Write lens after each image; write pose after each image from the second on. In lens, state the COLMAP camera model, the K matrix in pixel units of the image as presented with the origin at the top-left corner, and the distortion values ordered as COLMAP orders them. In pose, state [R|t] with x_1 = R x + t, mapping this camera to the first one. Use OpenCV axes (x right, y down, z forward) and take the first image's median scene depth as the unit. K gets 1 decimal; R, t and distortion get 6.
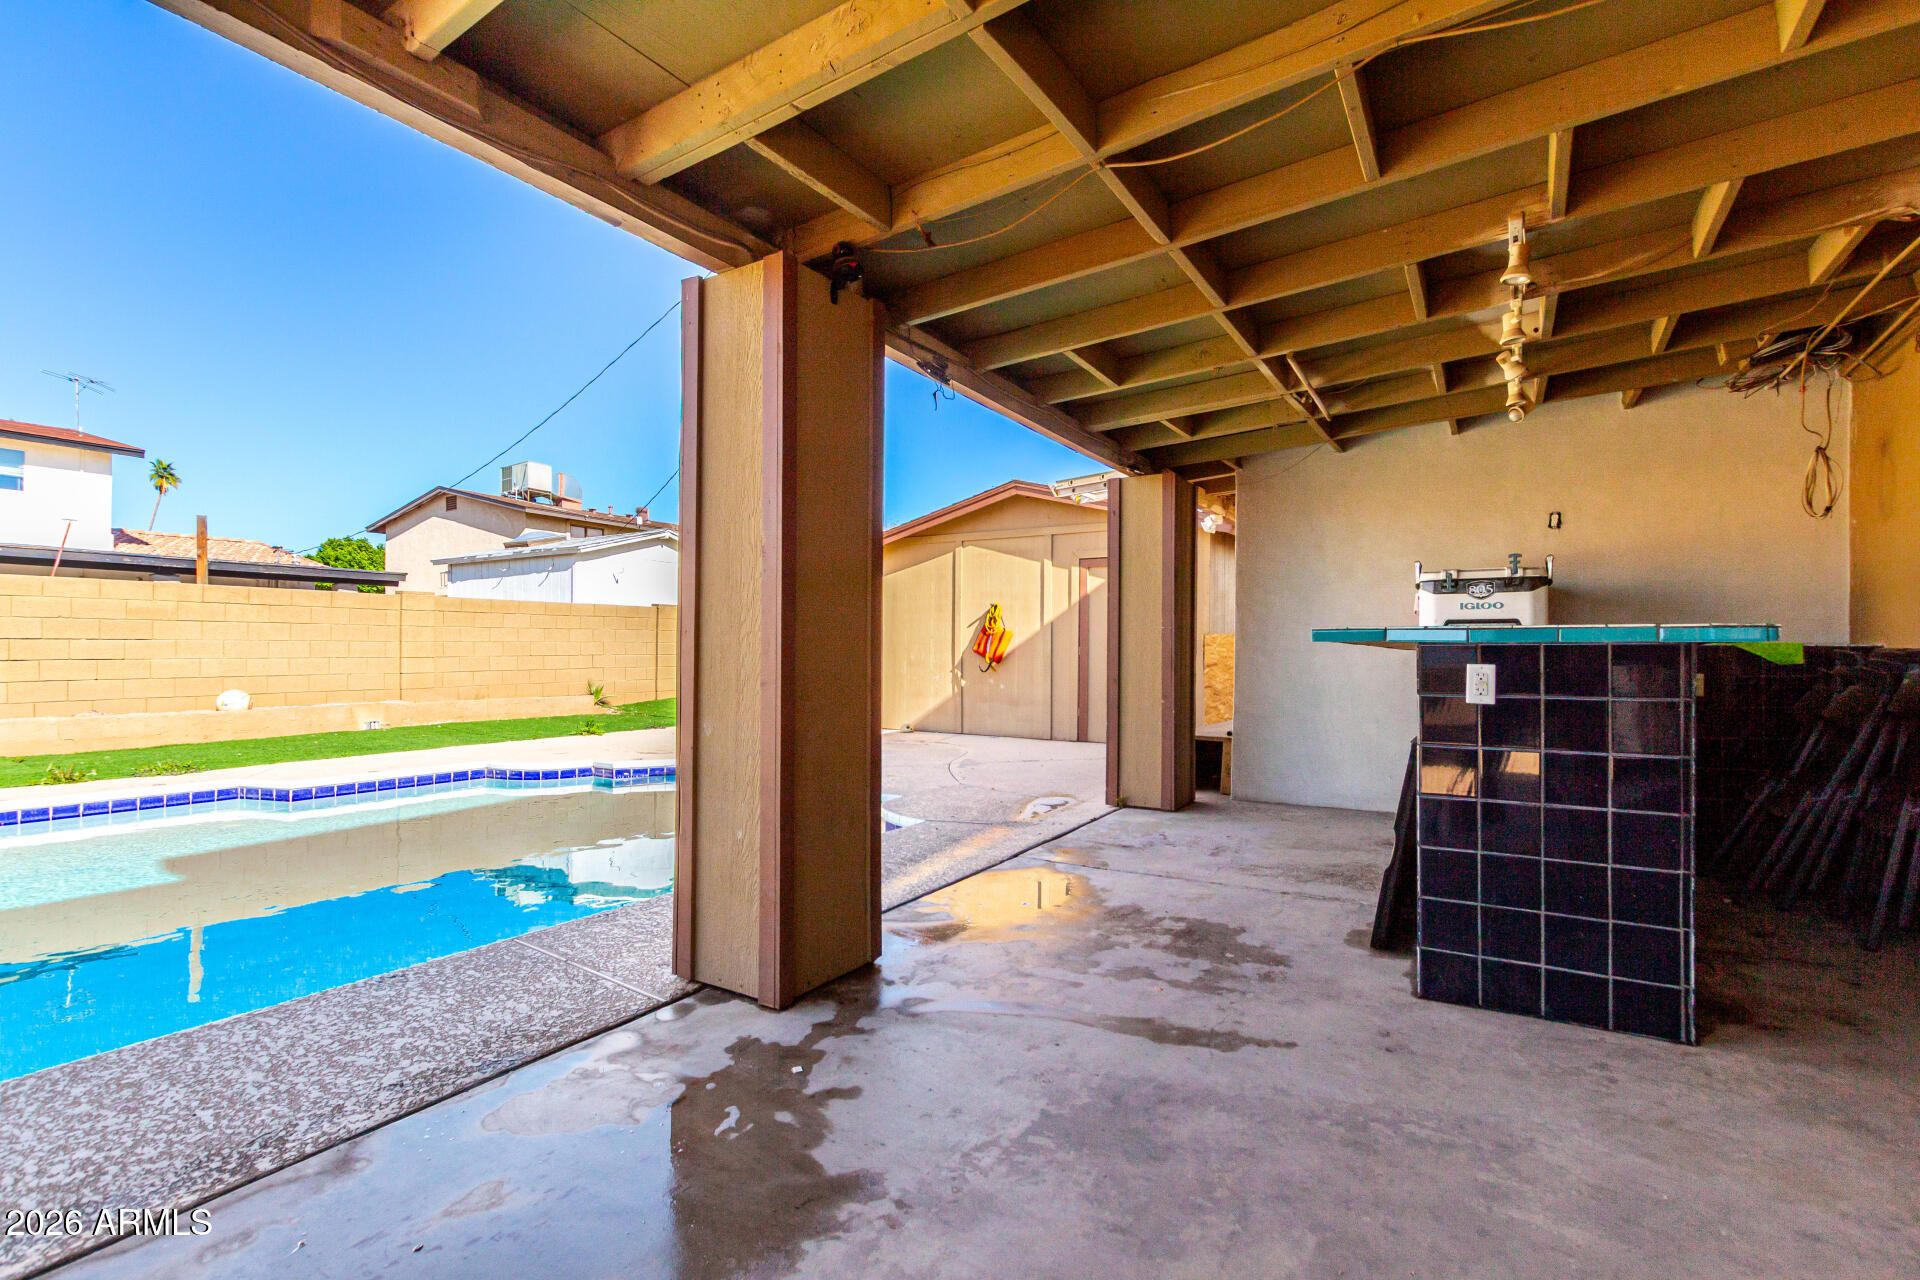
lens RADIAL K [[865.1, 0, 960.0], [0, 865.1, 640.0], [0, 0, 1]] dist [0.000483, -0.000057]
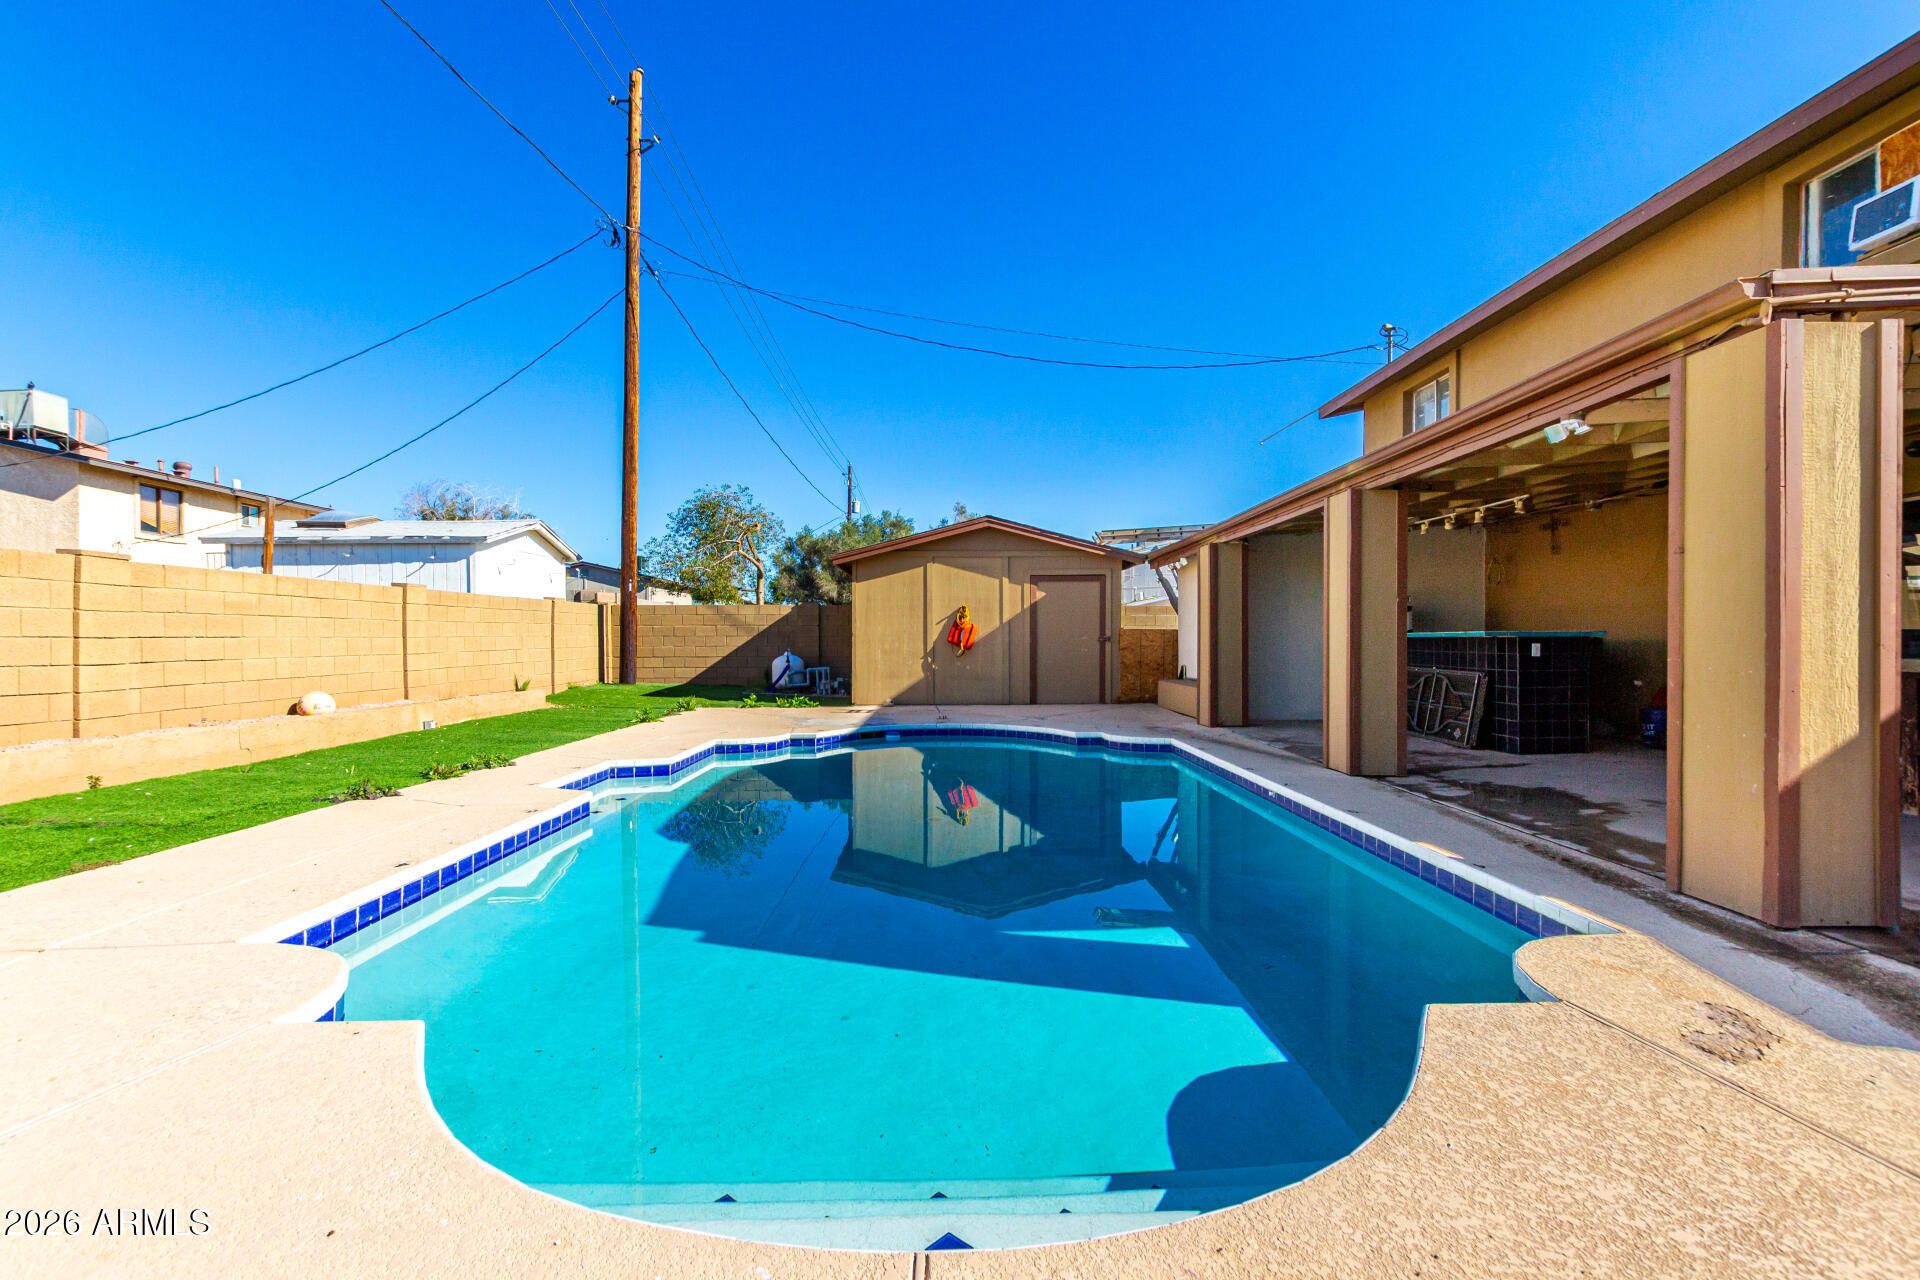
lens RADIAL K [[865.1, 0, 960.0], [0, 865.1, 640.0], [0, 0, 1]] dist [0.000483, -0.000057]
pose [[0.846429, -0.008347, 0.532436, -0.691675], [0.001755, 0.999915, 0.012885, -0.006775], [-0.532499, -0.009972, 0.846372, -0.128151]]
